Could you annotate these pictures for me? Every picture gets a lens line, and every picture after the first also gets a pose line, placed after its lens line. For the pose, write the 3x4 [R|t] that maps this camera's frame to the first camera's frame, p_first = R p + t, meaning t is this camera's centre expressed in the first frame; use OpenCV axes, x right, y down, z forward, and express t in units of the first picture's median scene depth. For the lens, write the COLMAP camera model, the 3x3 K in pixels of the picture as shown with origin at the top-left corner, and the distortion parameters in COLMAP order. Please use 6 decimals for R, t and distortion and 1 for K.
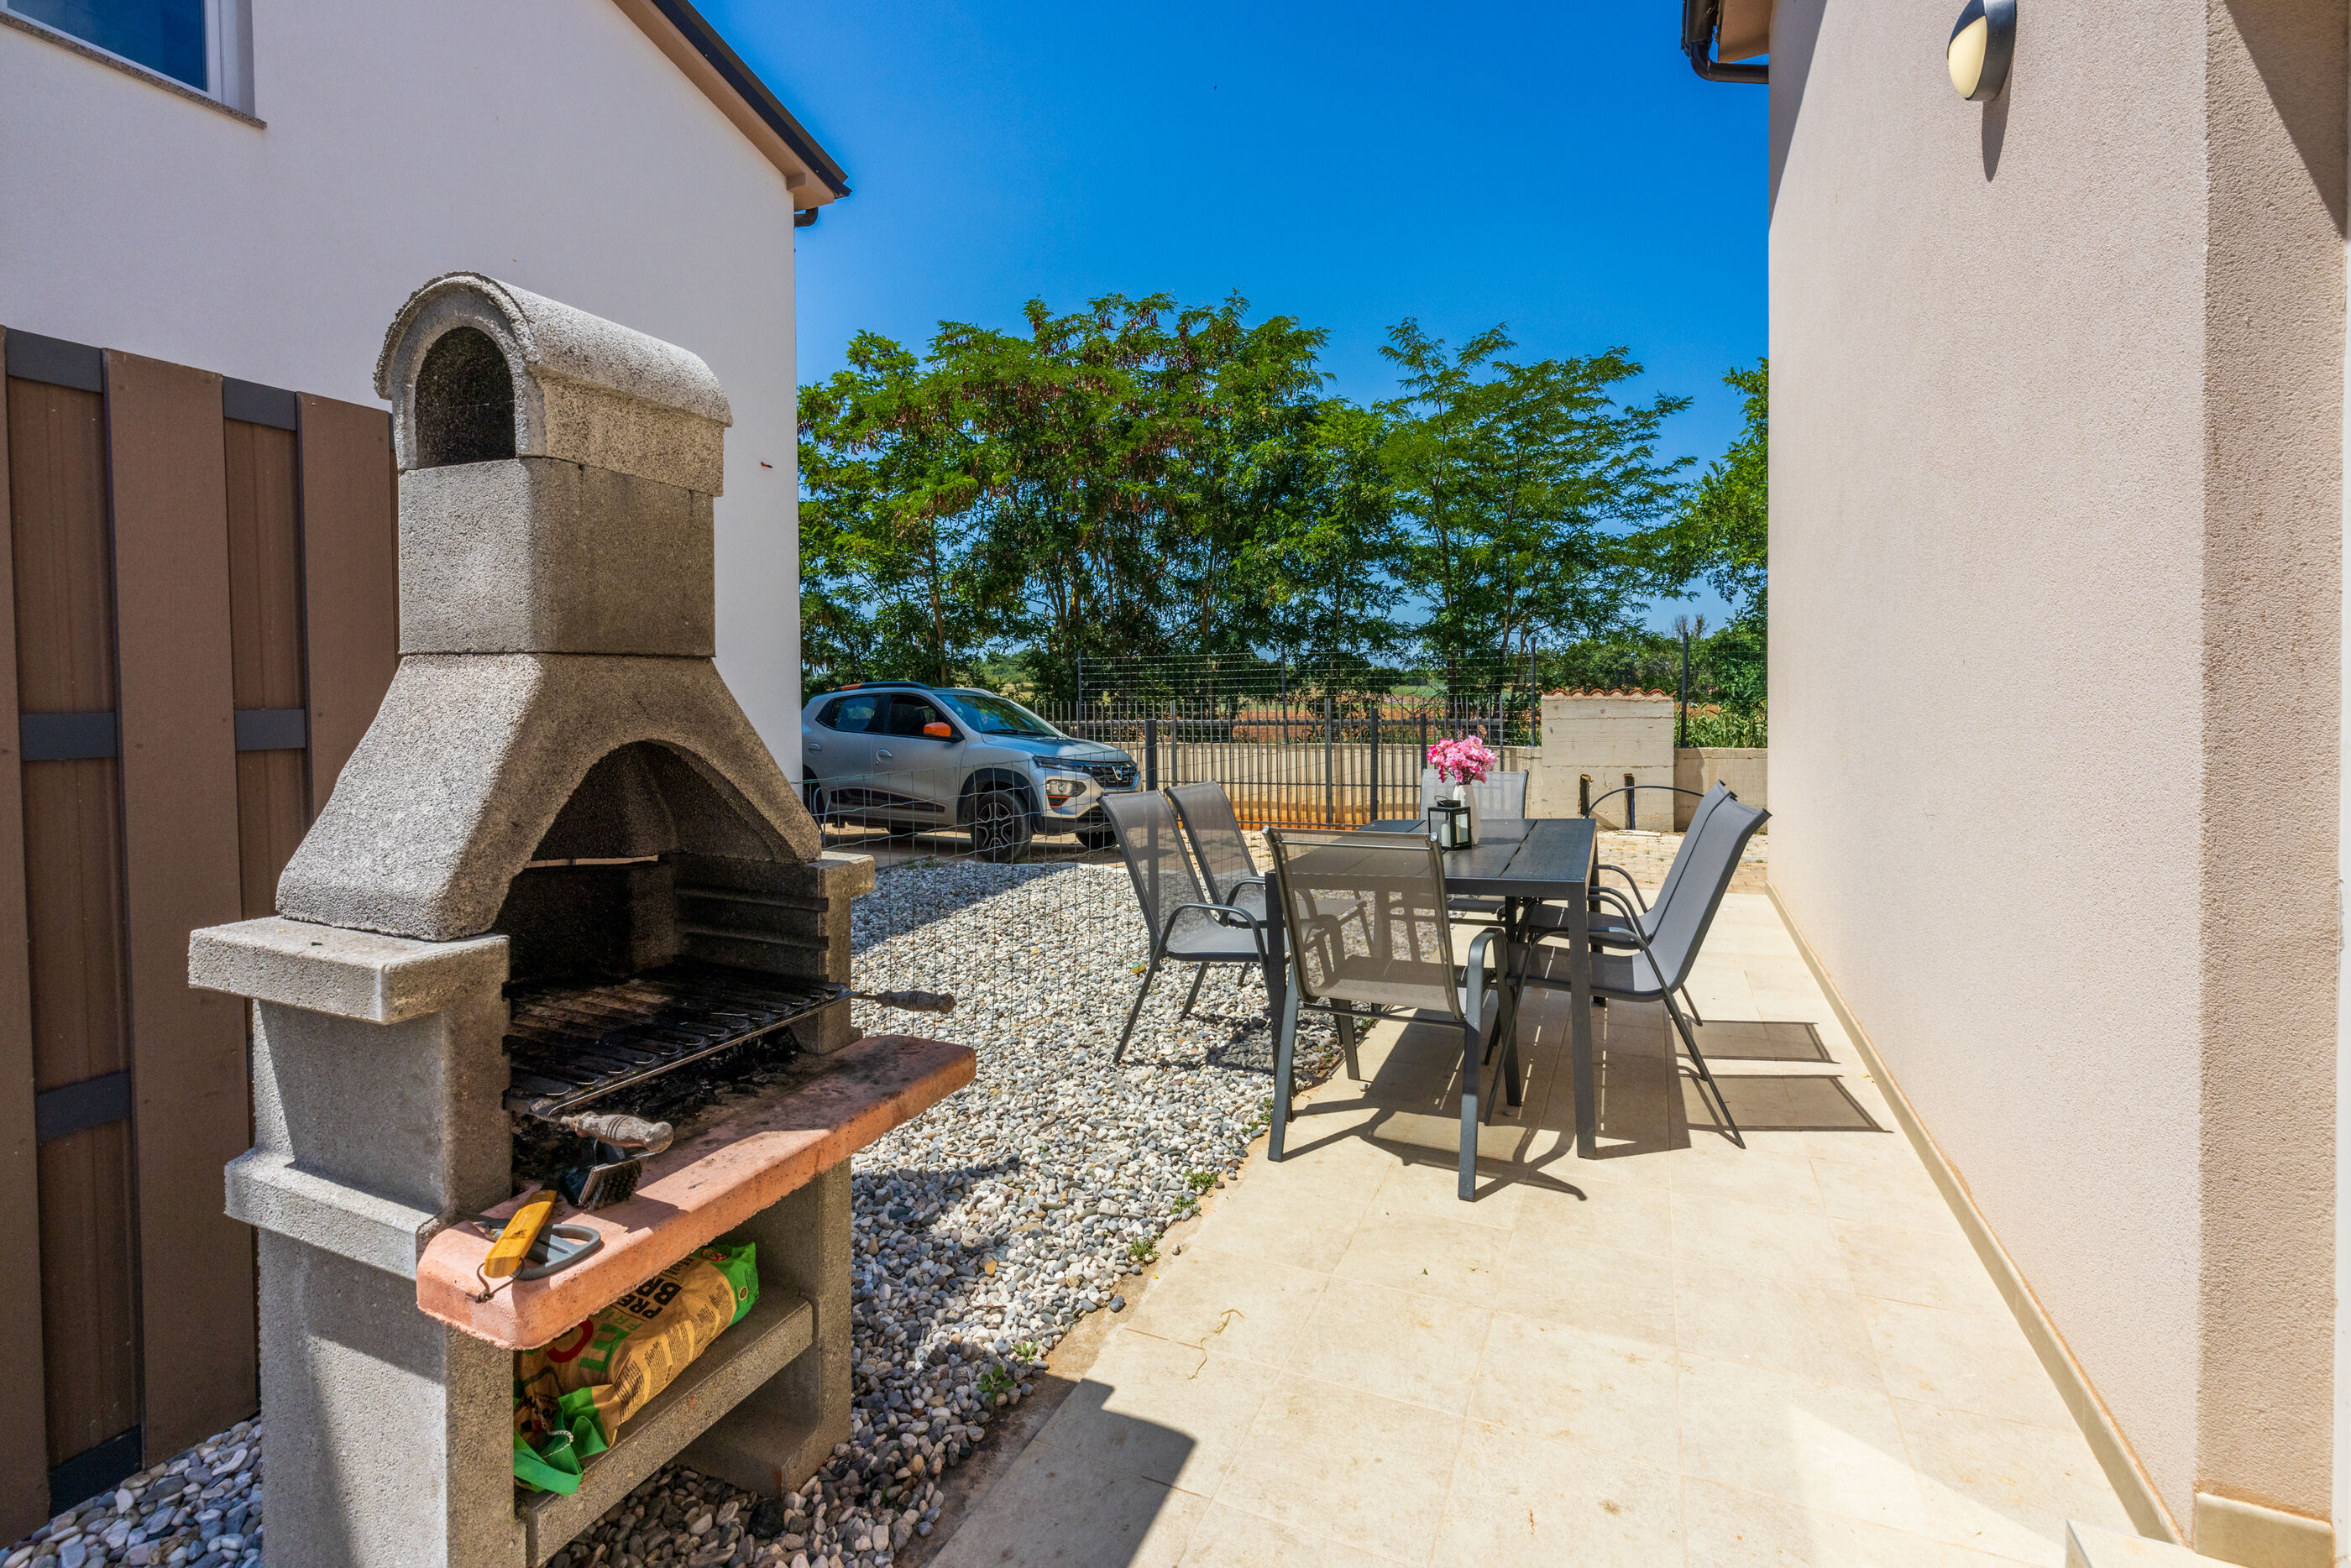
lens RADIAL K [[1035.6, 0, 1168.6], [0, 1035.6, 741.4], [0, 0, 1]] dist [-0.001464, 0.000337]
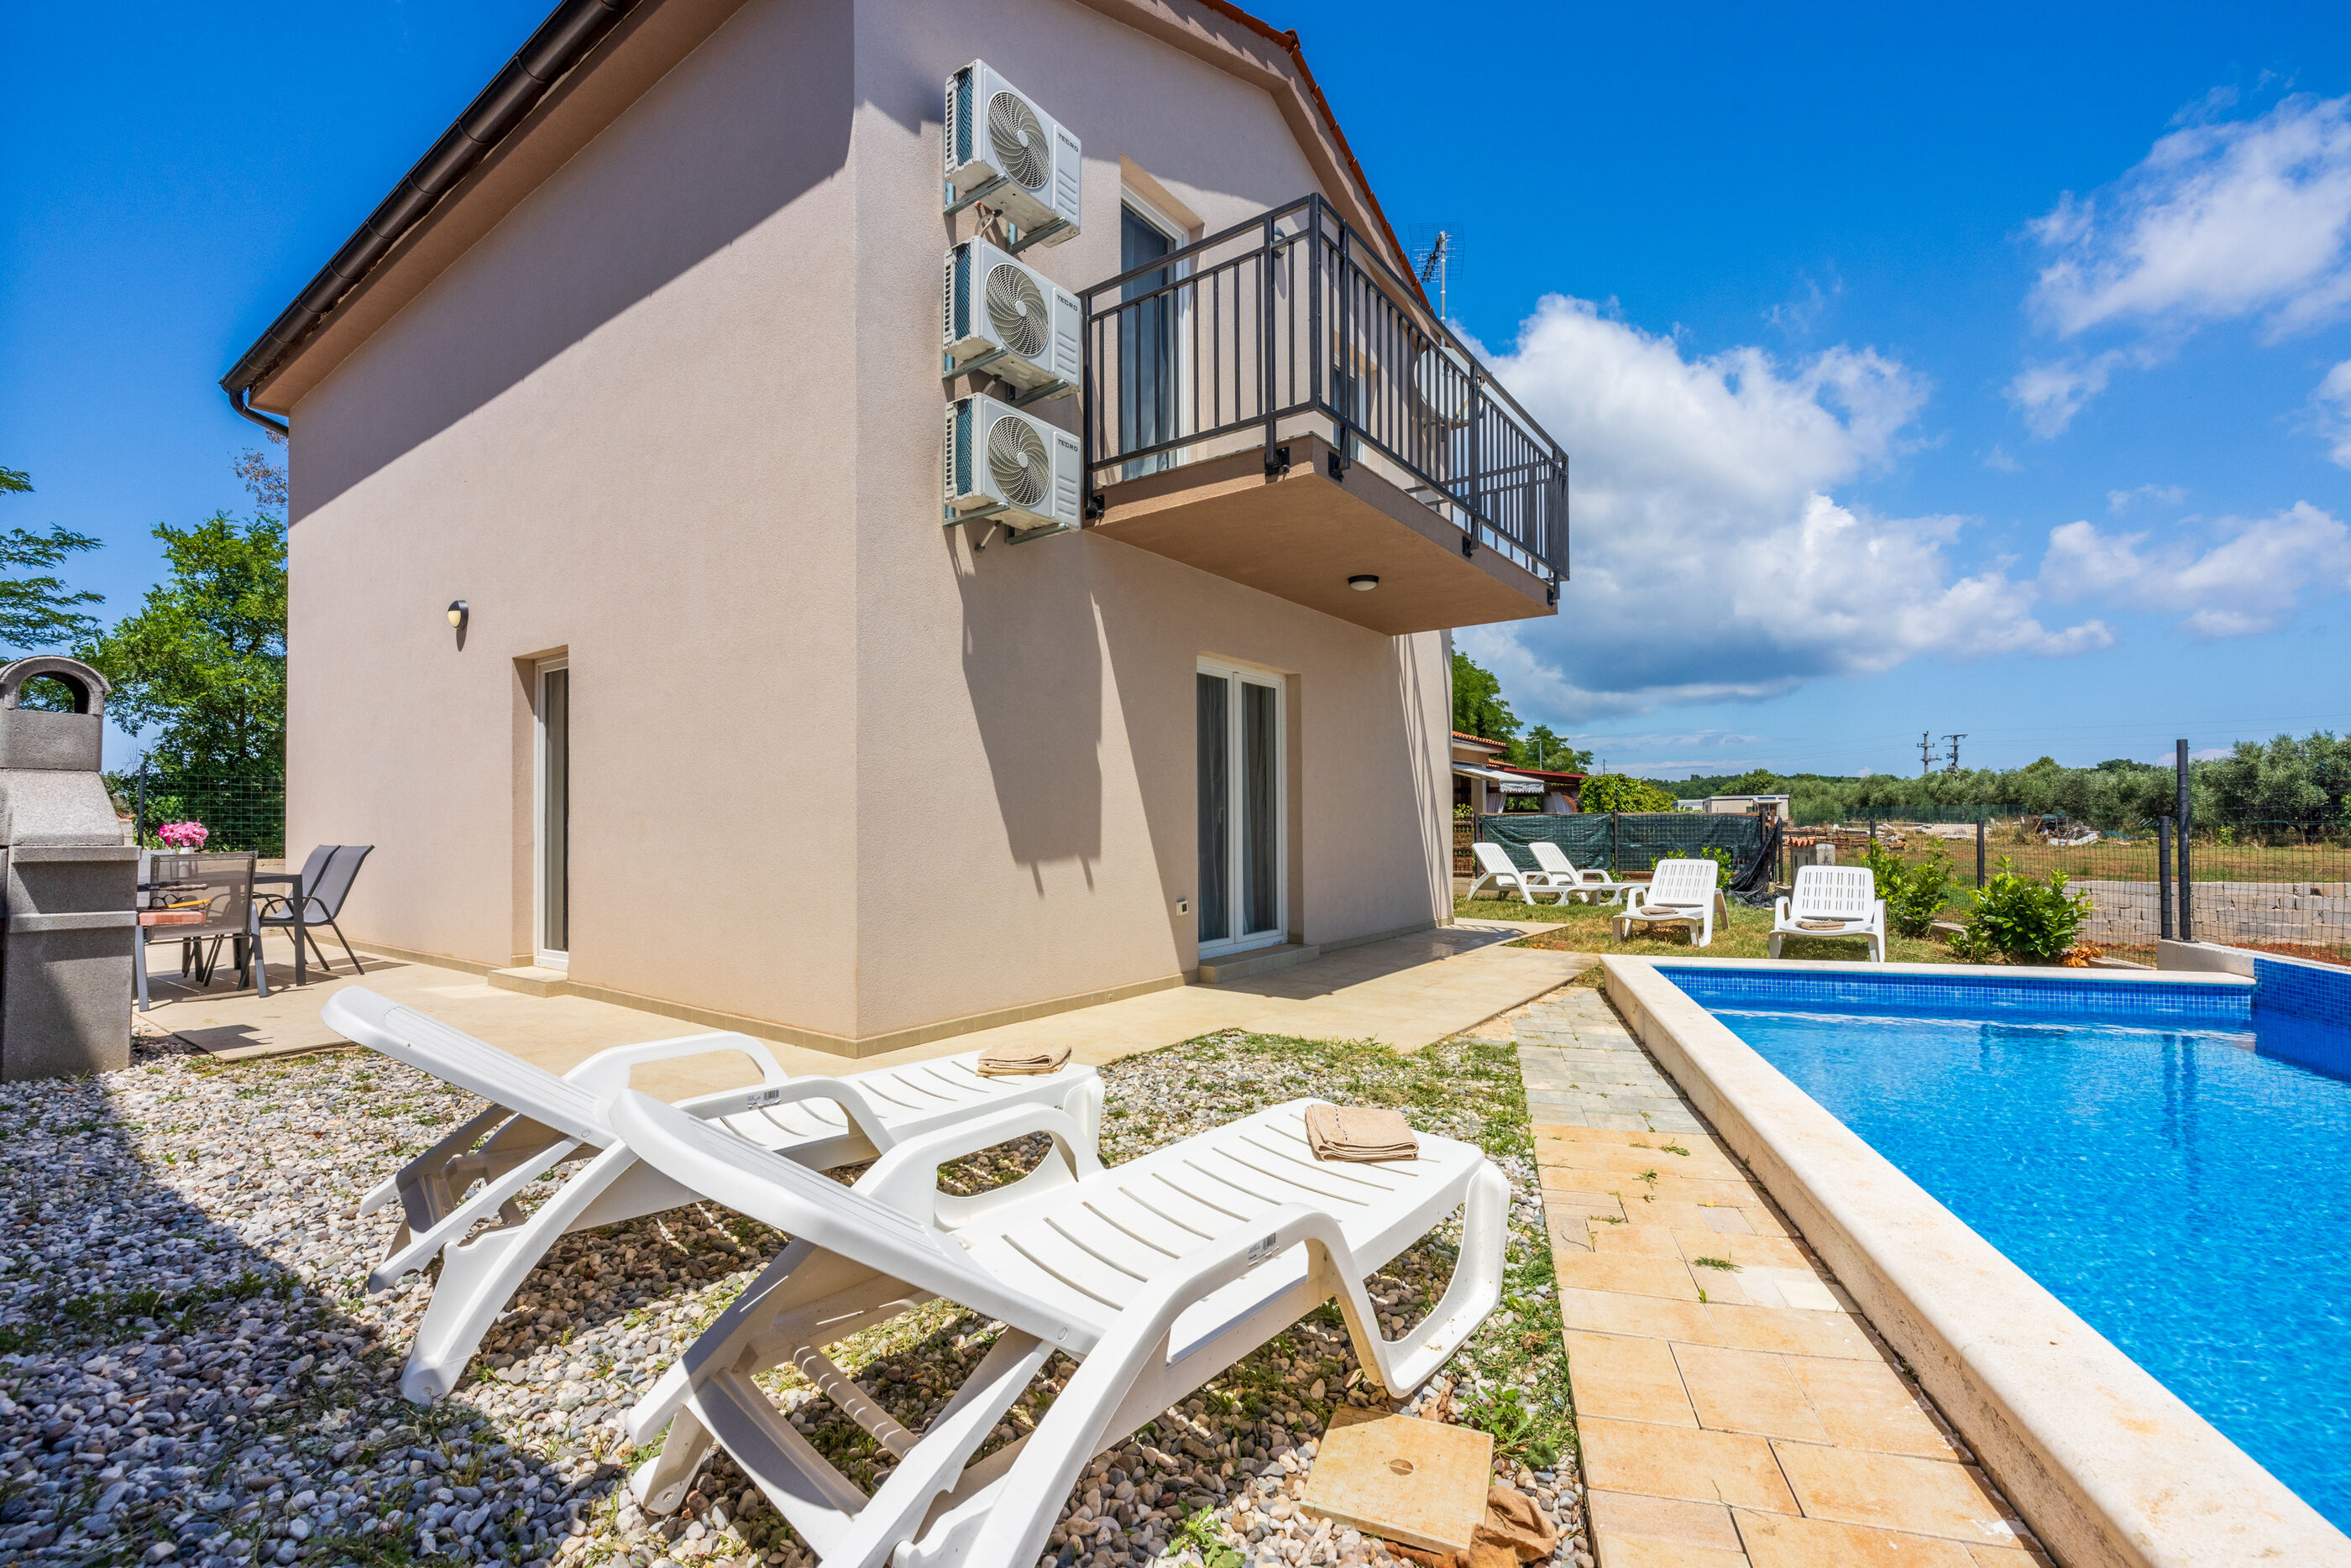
lens RADIAL K [[1016.6, 0, 1172.8], [0, 1016.6, 811.4], [0, 0, 1]] dist [-0.000223, 0.000641]
pose [[0.202360, 0.037176, 0.978605, -3.089252], [0.034366, 0.998394, -0.045034, 0.344245], [-0.978708, 0.042744, 0.200757, -3.039449]]
